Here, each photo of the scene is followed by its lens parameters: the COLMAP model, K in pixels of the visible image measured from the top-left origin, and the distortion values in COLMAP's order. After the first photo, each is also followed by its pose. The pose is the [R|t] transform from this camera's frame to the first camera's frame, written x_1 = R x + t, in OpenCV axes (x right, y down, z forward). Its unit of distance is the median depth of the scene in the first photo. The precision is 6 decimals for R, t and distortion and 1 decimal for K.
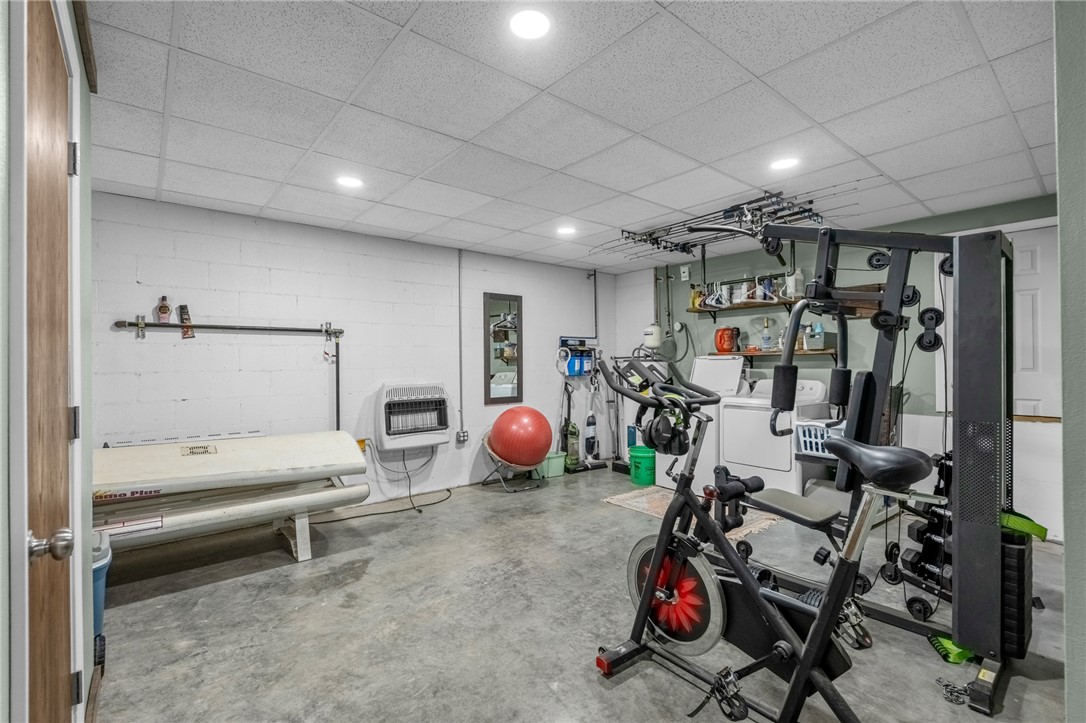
lens RADIAL K [[488.4, 0, 541.9], [0, 488.4, 365.0], [0, 0, 1]] dist [-0.002522, -0.000482]
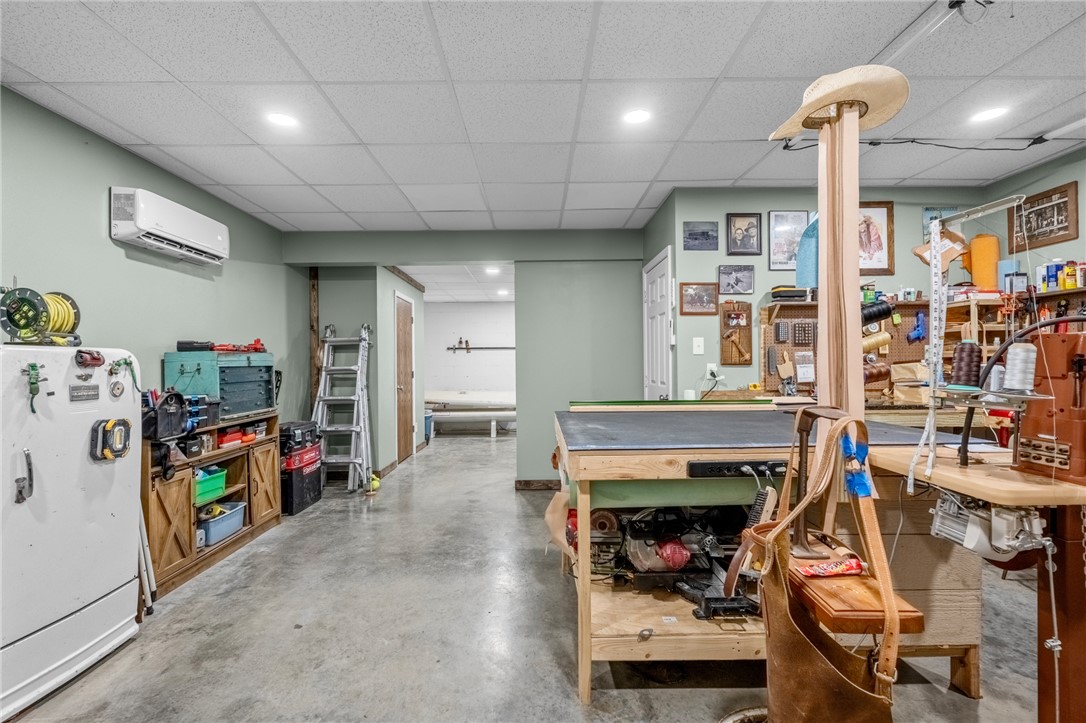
lens RADIAL K [[488.4, 0, 545.2], [0, 488.4, 363.2], [0, 0, 1]] dist [-0.002522, -0.000482]
pose [[0.771732, -0.003398, -0.635939, 1.317169], [0.001475, 0.999993, -0.003553, 0.010929], [0.635946, 0.001804, 0.771732, -0.791342]]
